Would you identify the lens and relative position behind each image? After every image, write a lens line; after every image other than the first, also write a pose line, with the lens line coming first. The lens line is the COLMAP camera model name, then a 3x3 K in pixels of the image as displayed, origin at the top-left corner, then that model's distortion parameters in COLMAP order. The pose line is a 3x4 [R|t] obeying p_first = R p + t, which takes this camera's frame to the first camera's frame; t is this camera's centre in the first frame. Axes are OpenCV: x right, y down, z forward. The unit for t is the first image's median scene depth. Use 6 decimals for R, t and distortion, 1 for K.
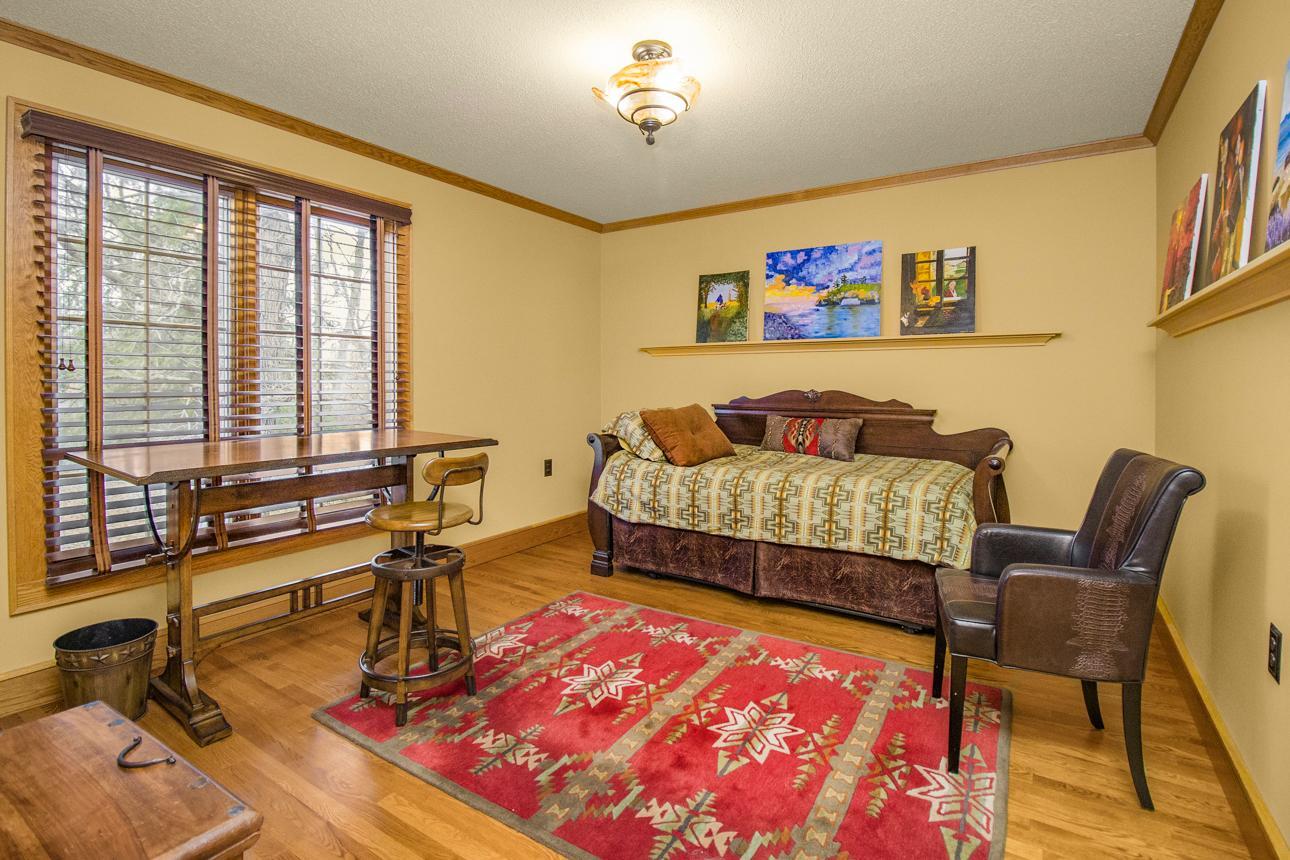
lens RADIAL K [[612.4, 0, 645.0], [0, 612.4, 430.0], [0, 0, 1]] dist [0.001069, -0.000193]
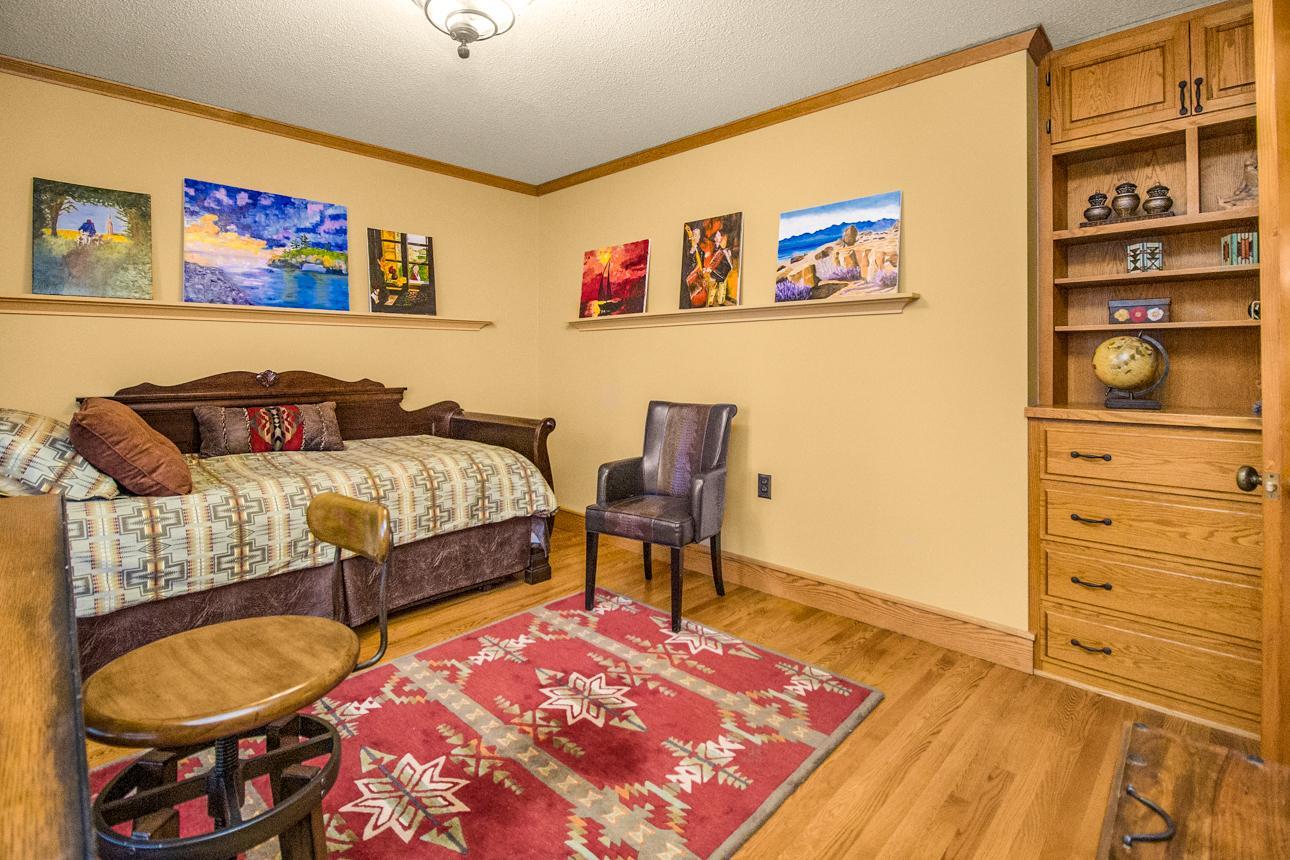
lens RADIAL K [[623.1, 0, 645.4], [0, 623.1, 403.2], [0, 0, 1]] dist [0.003050, -0.000740]
pose [[0.179436, -0.068669, 0.981370, -0.491643], [0.080468, 0.995243, 0.054927, -0.031909], [-0.980473, 0.069113, 0.184108, 0.418874]]
